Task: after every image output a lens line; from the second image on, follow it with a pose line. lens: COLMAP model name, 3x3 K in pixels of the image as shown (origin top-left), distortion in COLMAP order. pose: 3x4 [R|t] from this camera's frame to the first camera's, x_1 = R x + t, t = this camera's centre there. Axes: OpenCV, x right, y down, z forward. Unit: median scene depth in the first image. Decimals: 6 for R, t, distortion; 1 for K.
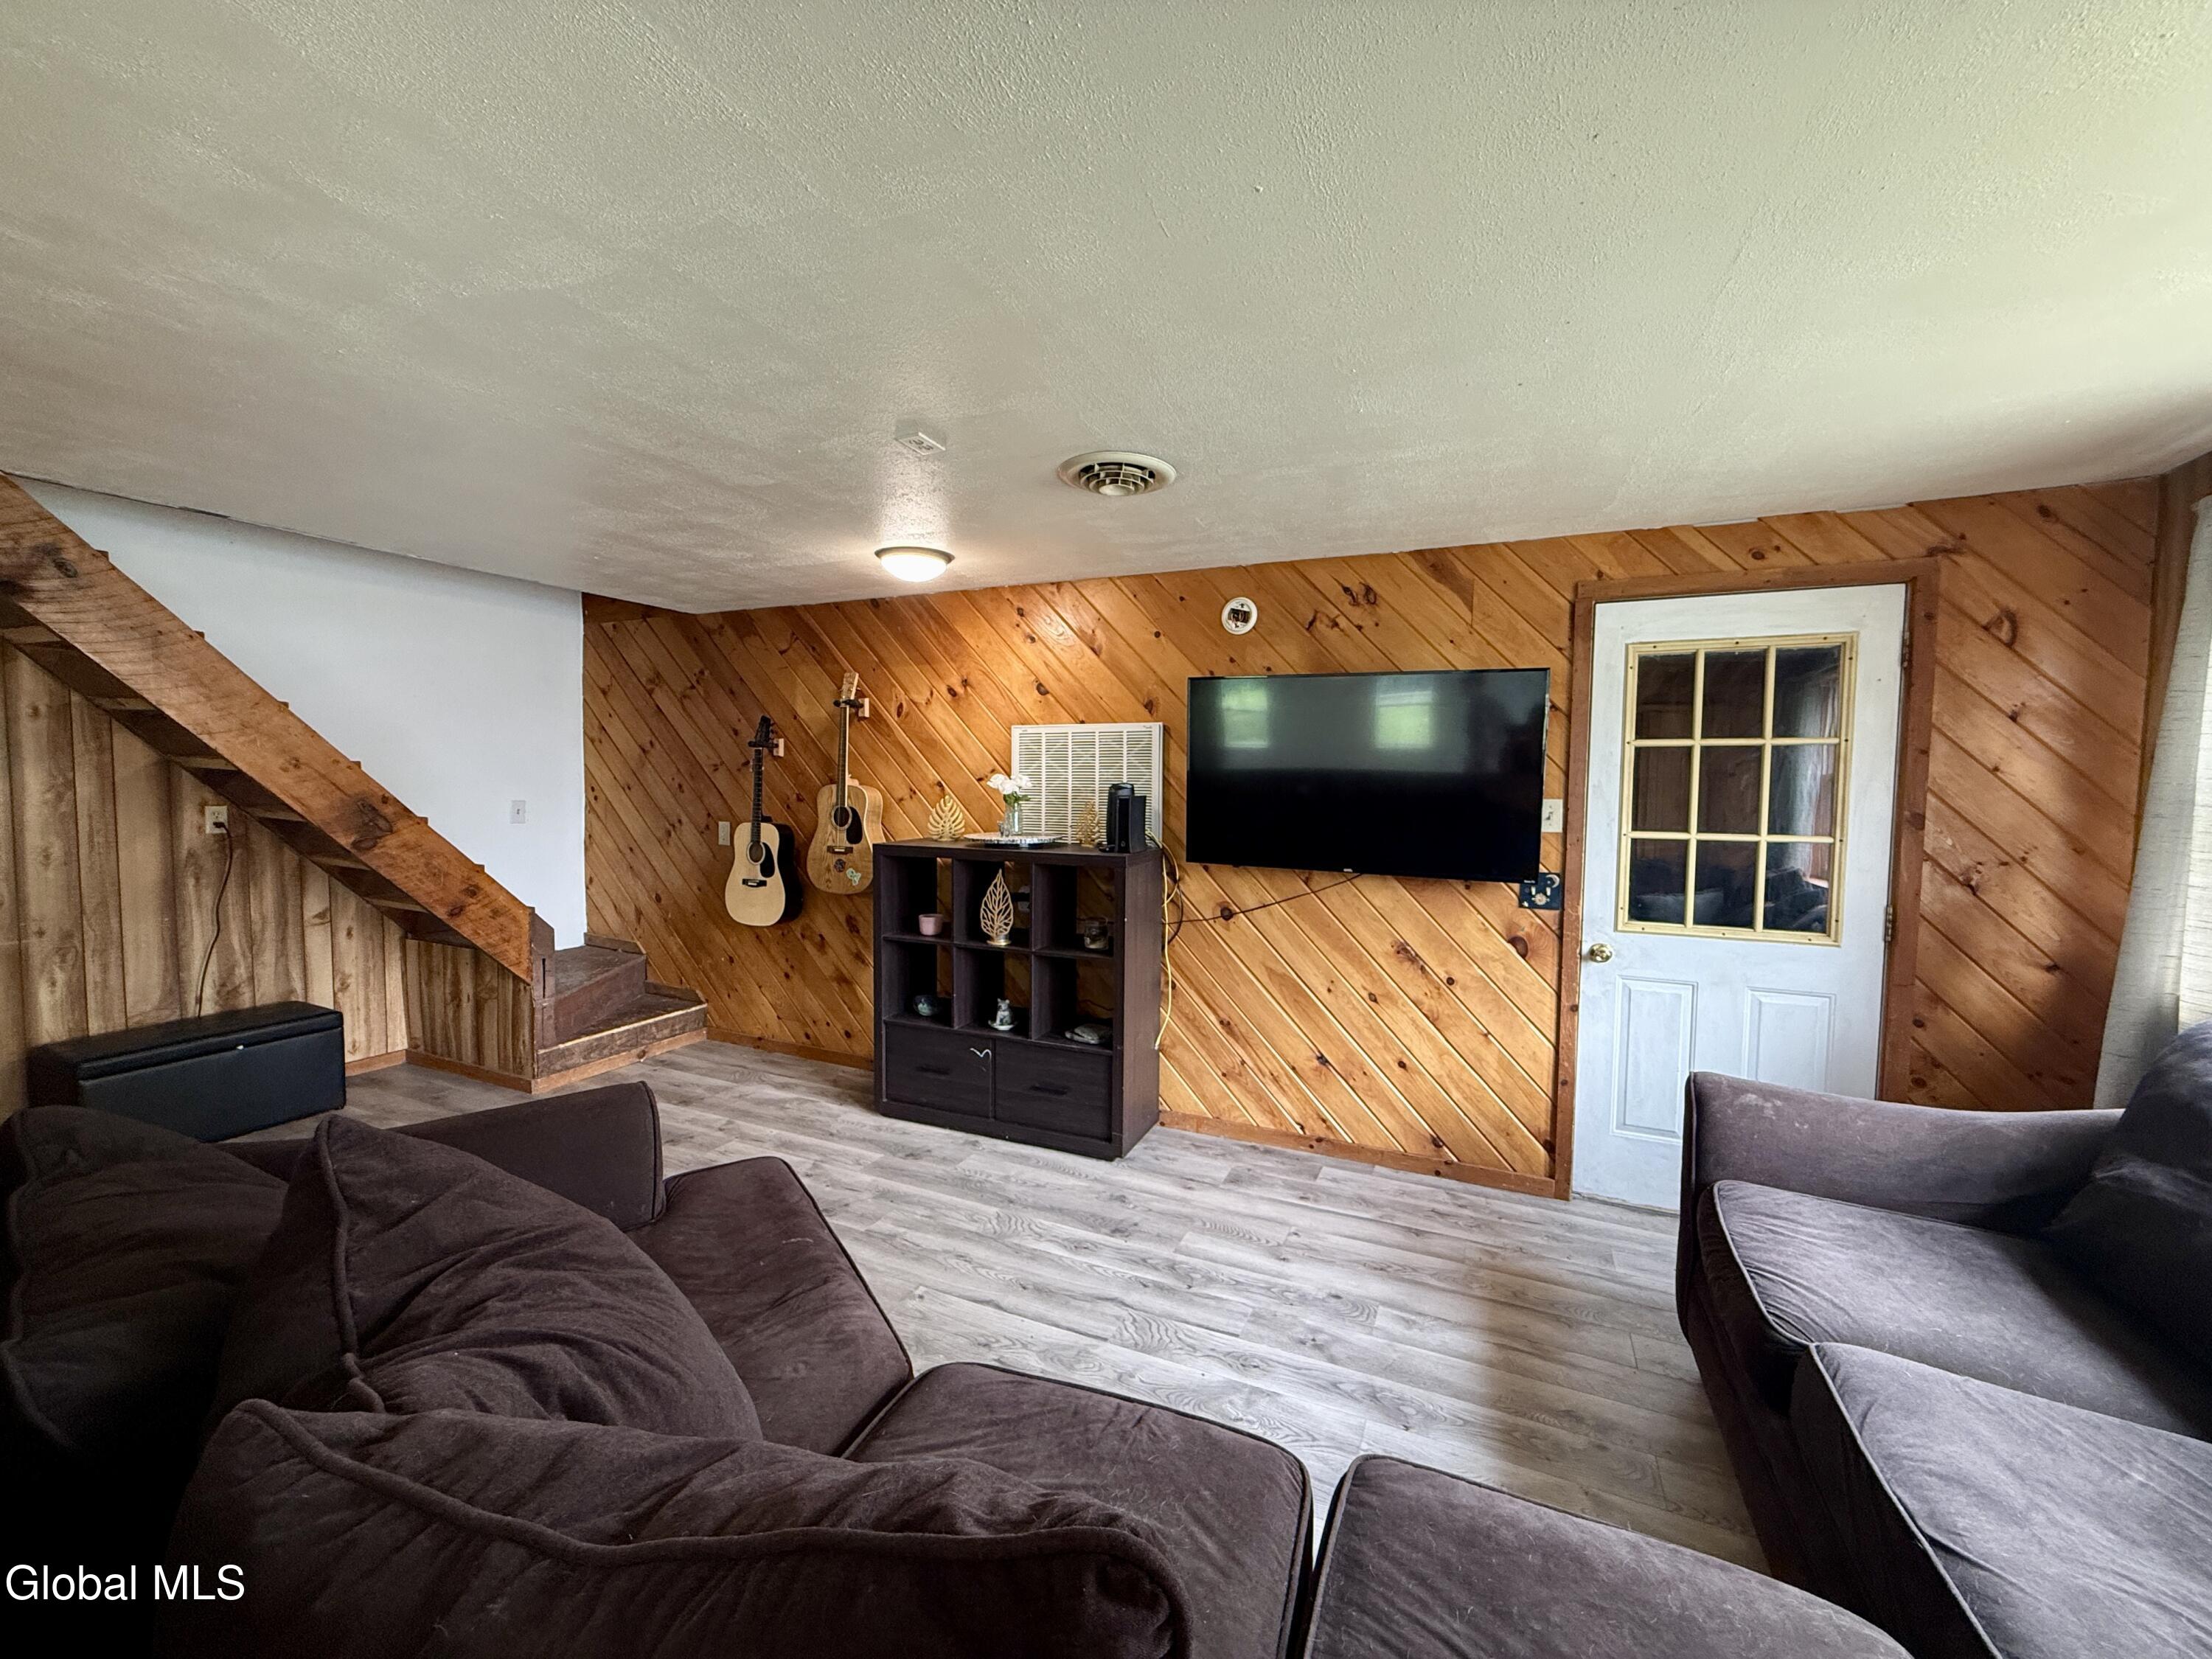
lens RADIAL K [[884.5, 0, 1100.9], [0, 884.5, 829.7], [0, 0, 1]] dist [0.000700, -0.000266]
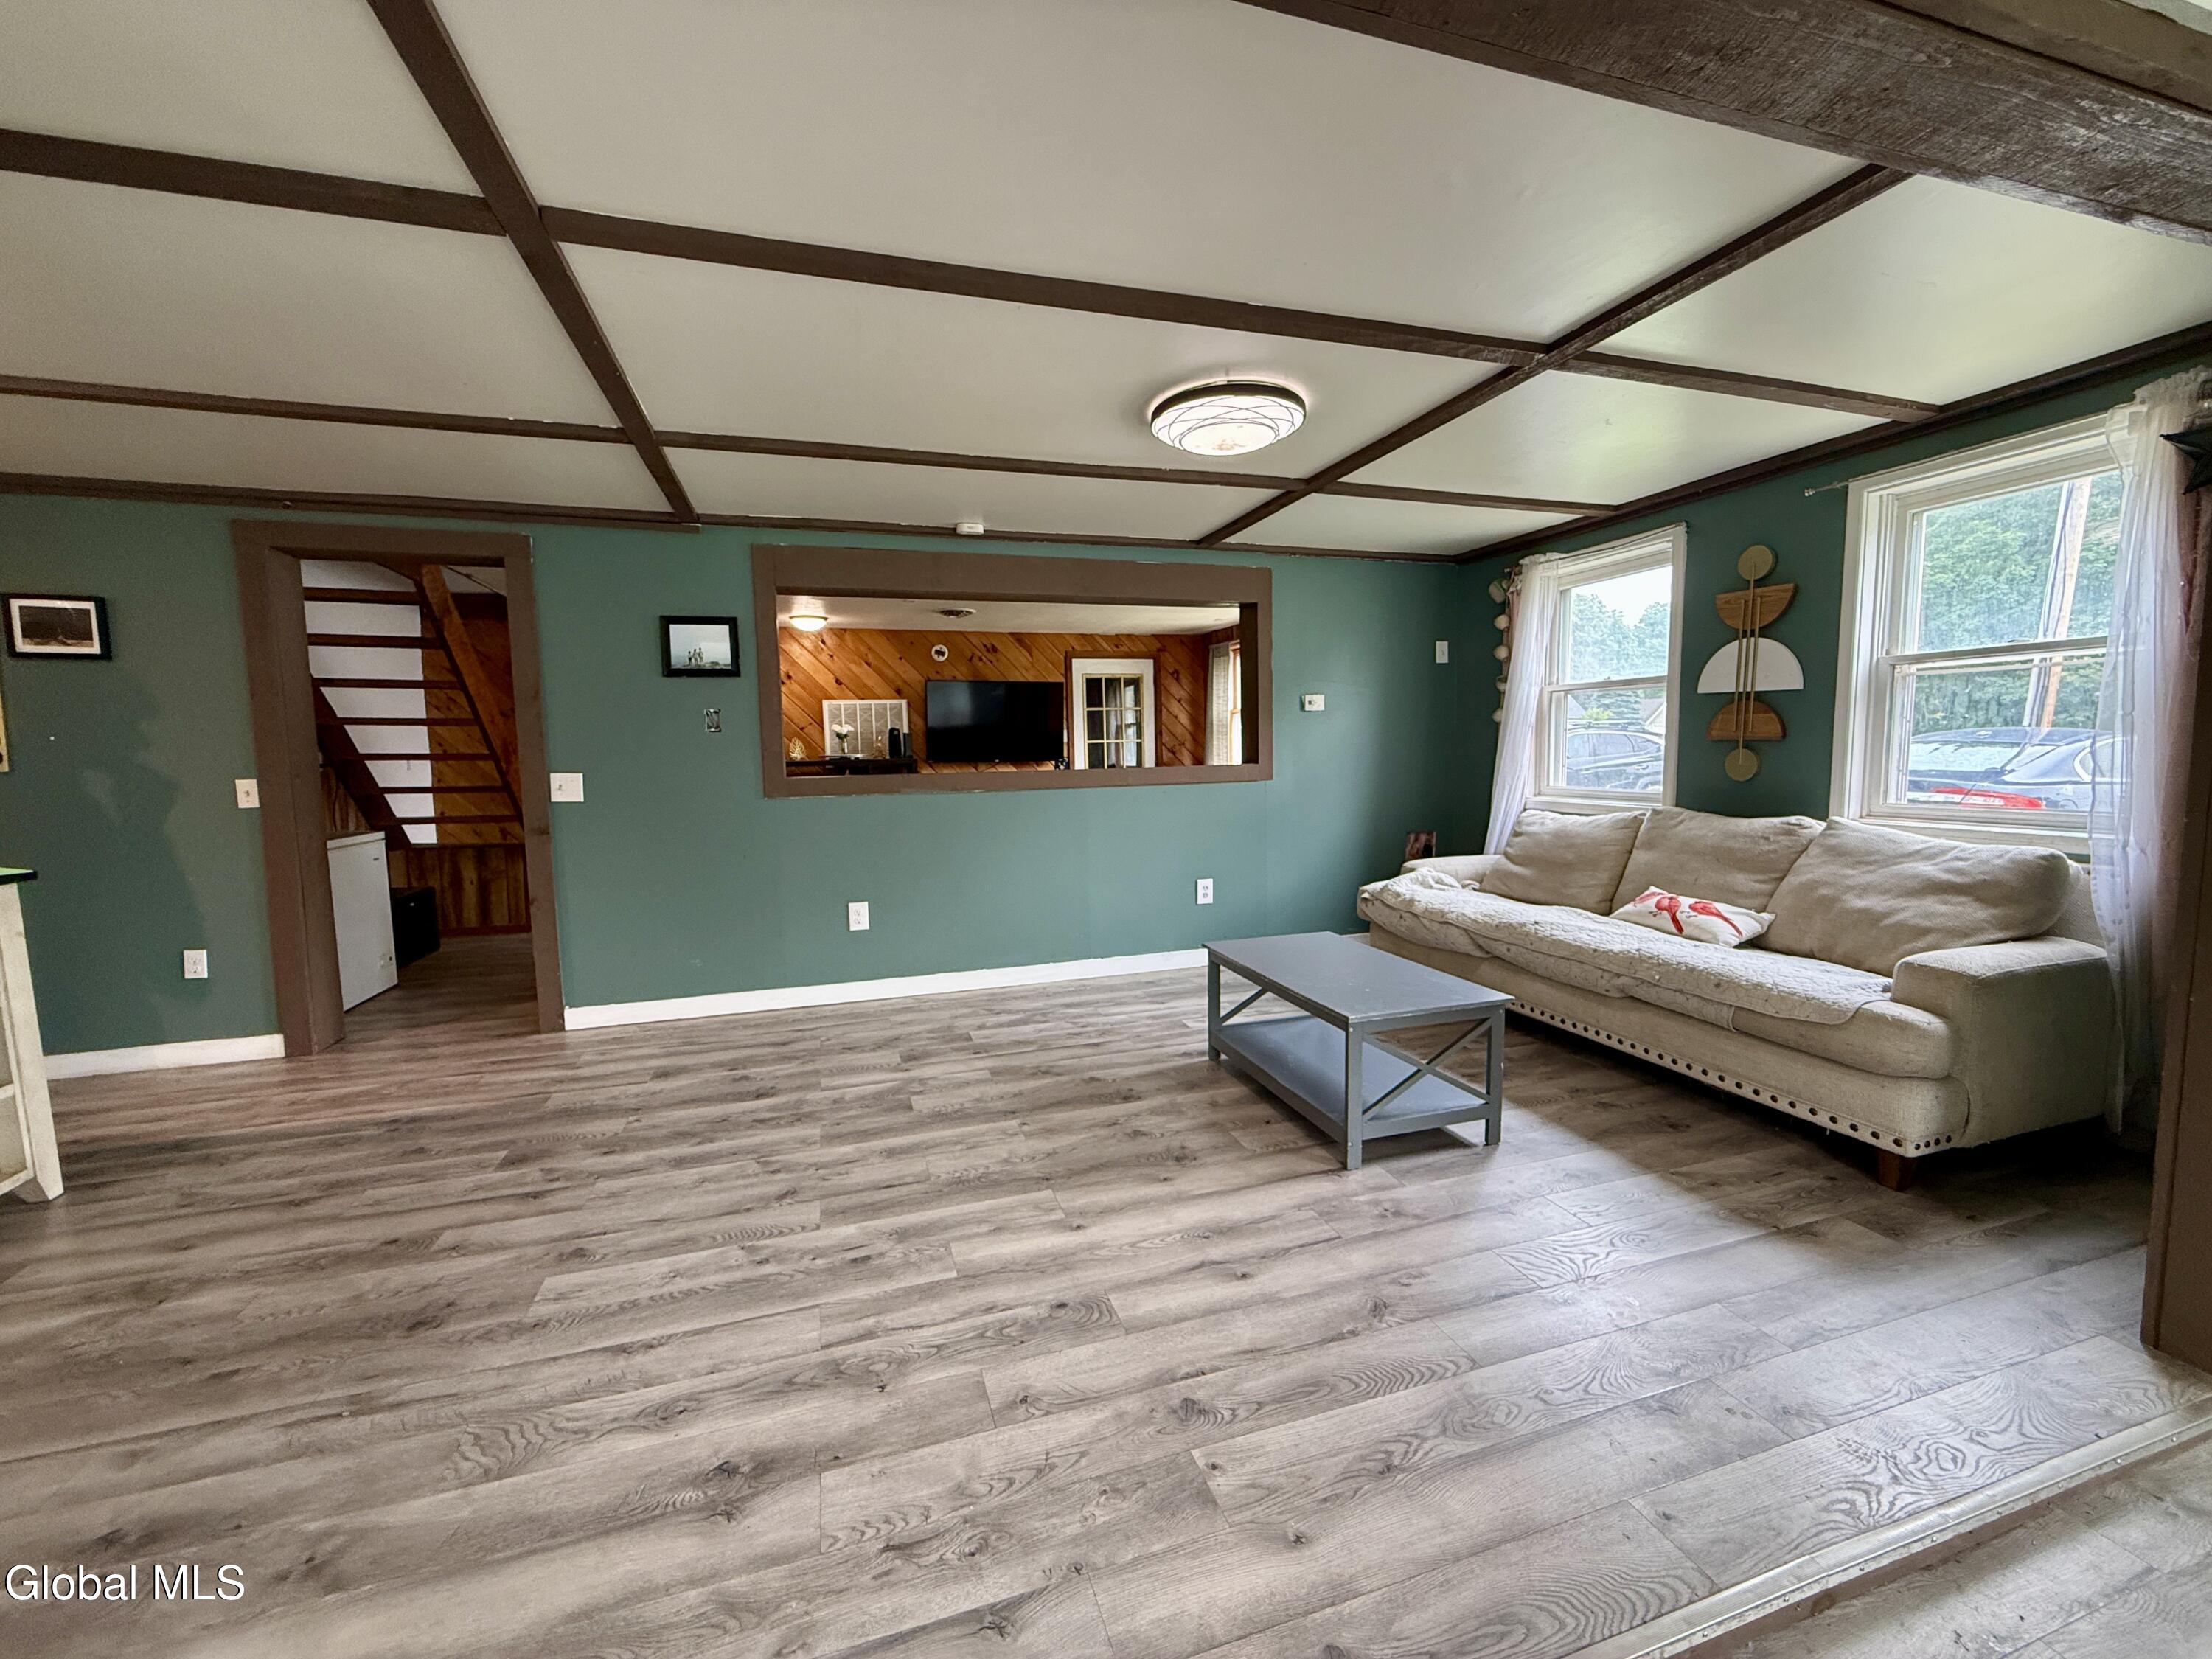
lens RADIAL K [[884.5, 0, 1100.9], [0, 884.5, 829.7], [0, 0, 1]] dist [0.000700, -0.000266]
pose [[0.742638, -0.090441, 0.663558, -1.163010], [0.067053, 0.995902, 0.060694, 0.107314], [-0.666328, -0.000580, 0.745659, -1.040220]]
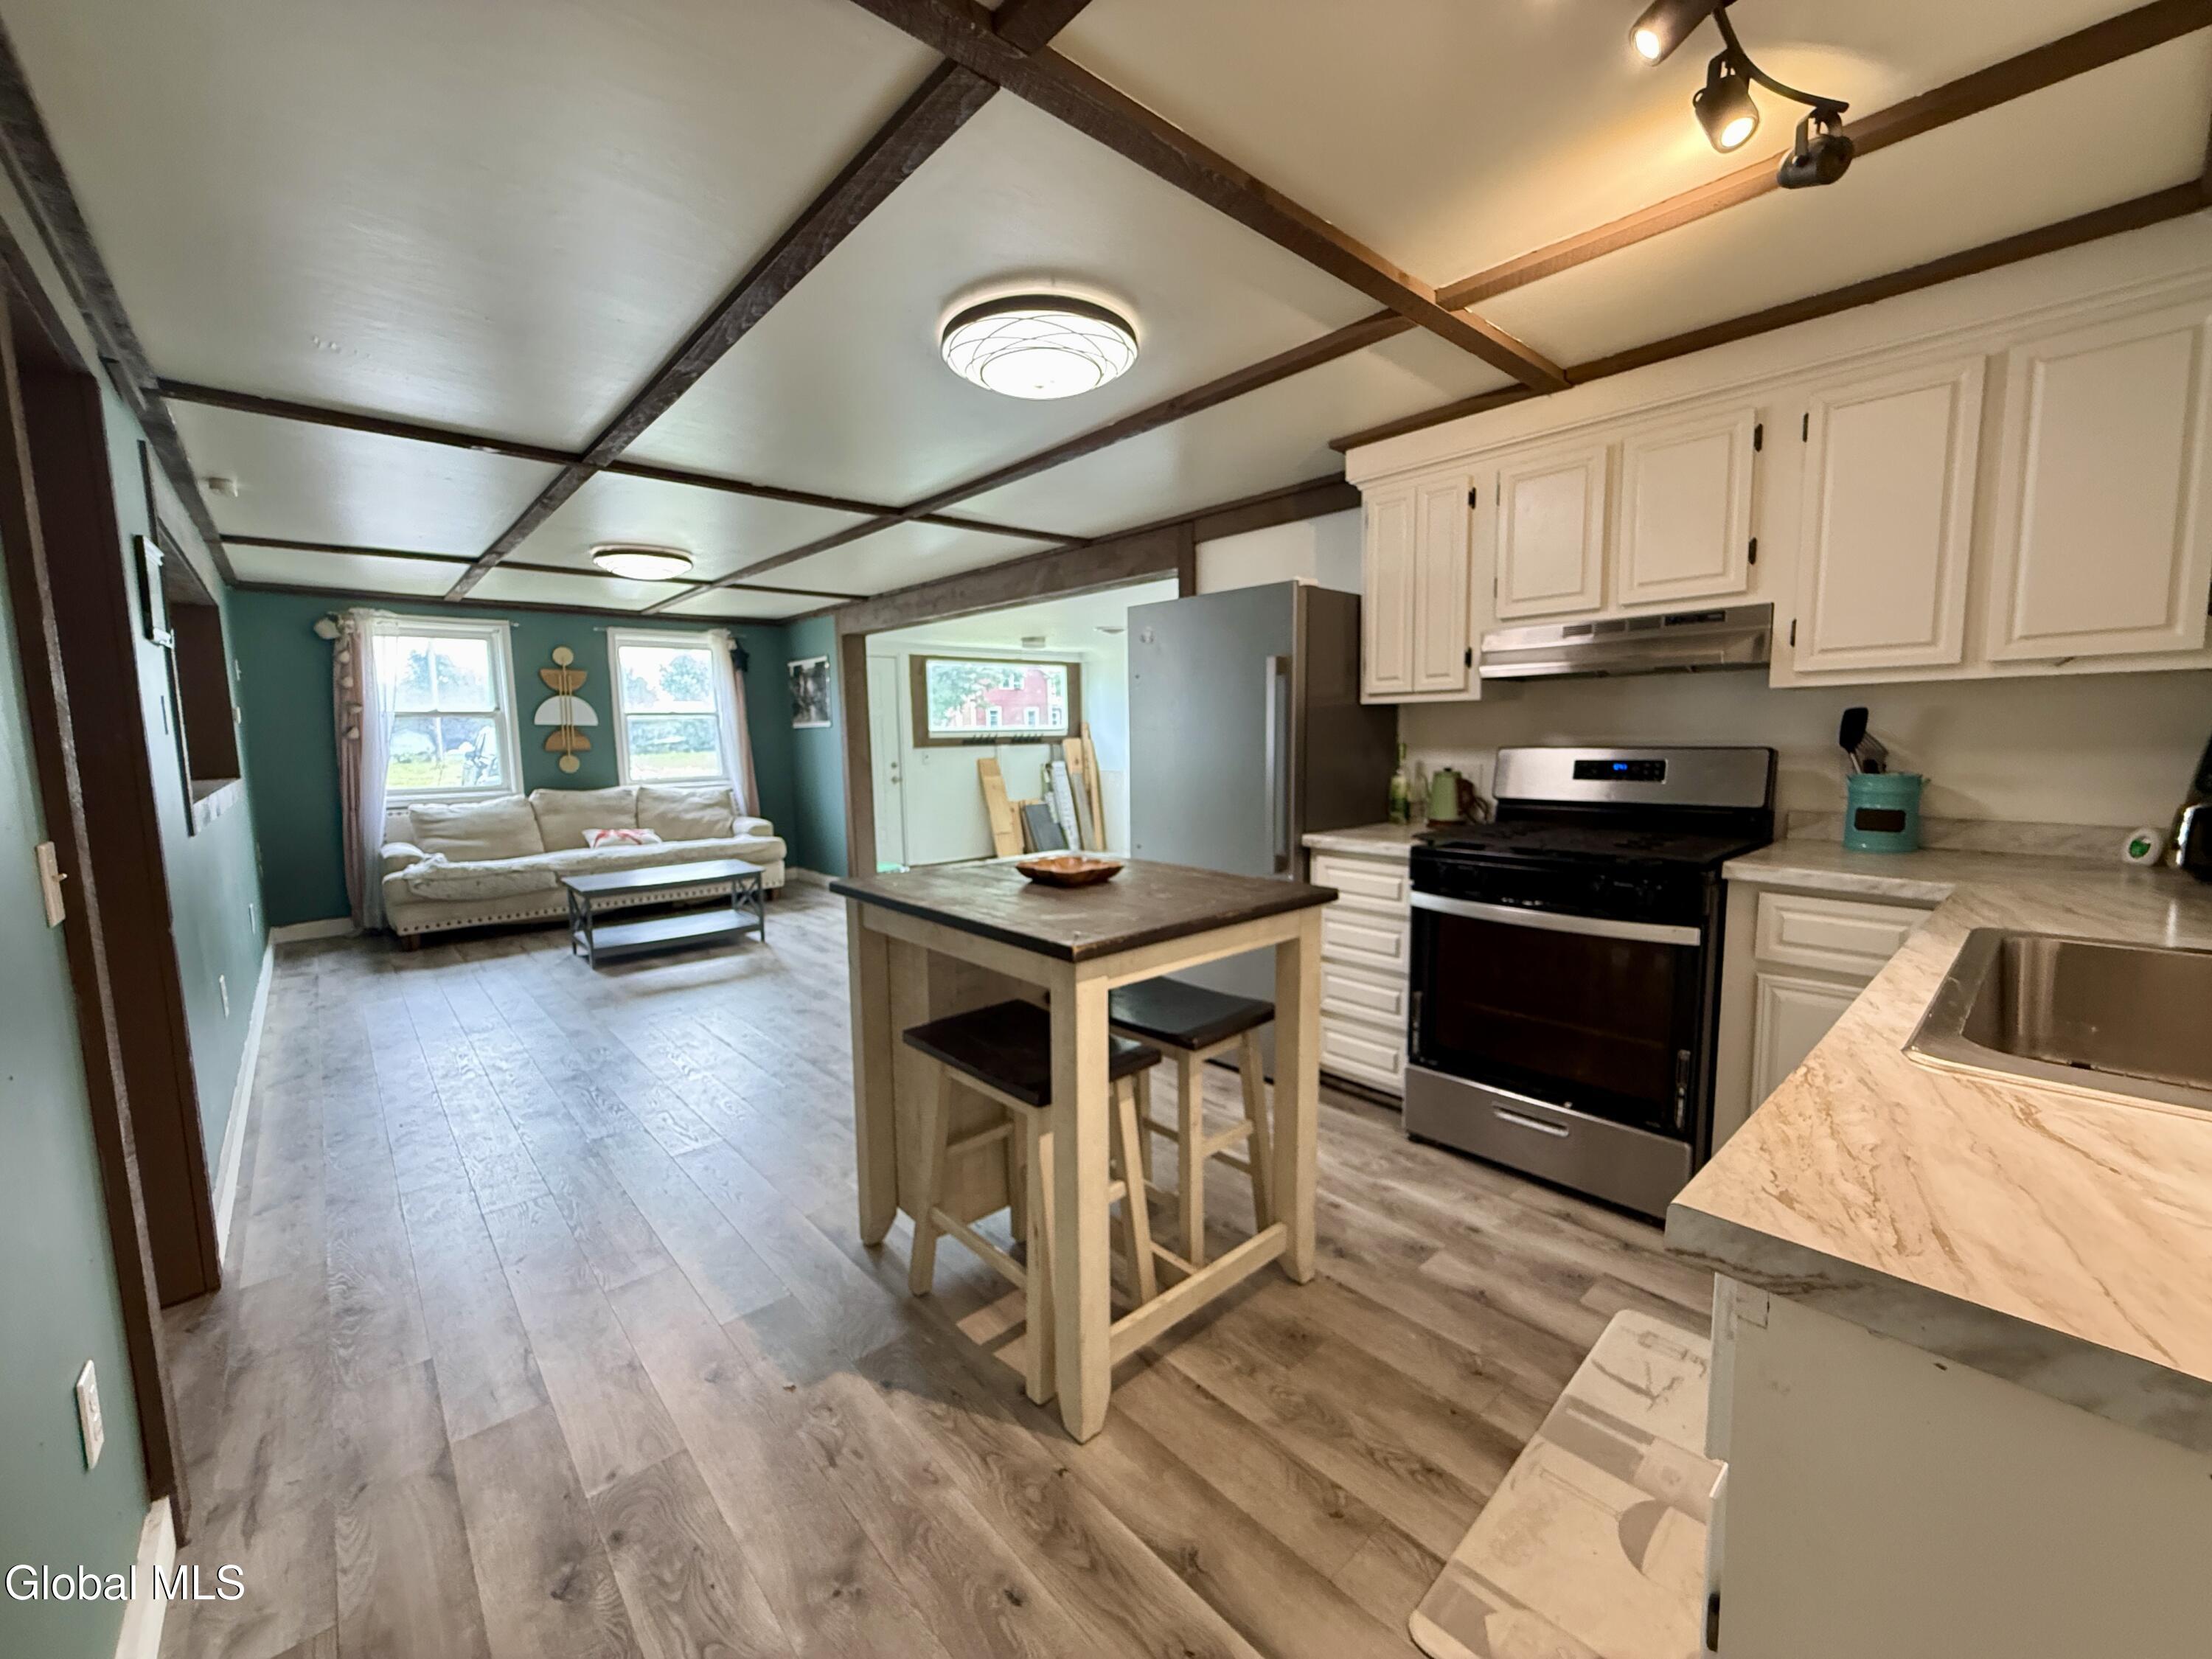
lens RADIAL K [[884.5, 0, 1100.9], [0, 884.5, 829.7], [0, 0, 1]] dist [0.000700, -0.000266]
pose [[-0.914396, -0.044284, 0.402391, -1.792814], [0.025811, 0.985599, 0.167119, -0.015553], [-0.403997, 0.163199, -0.900085, 0.654829]]
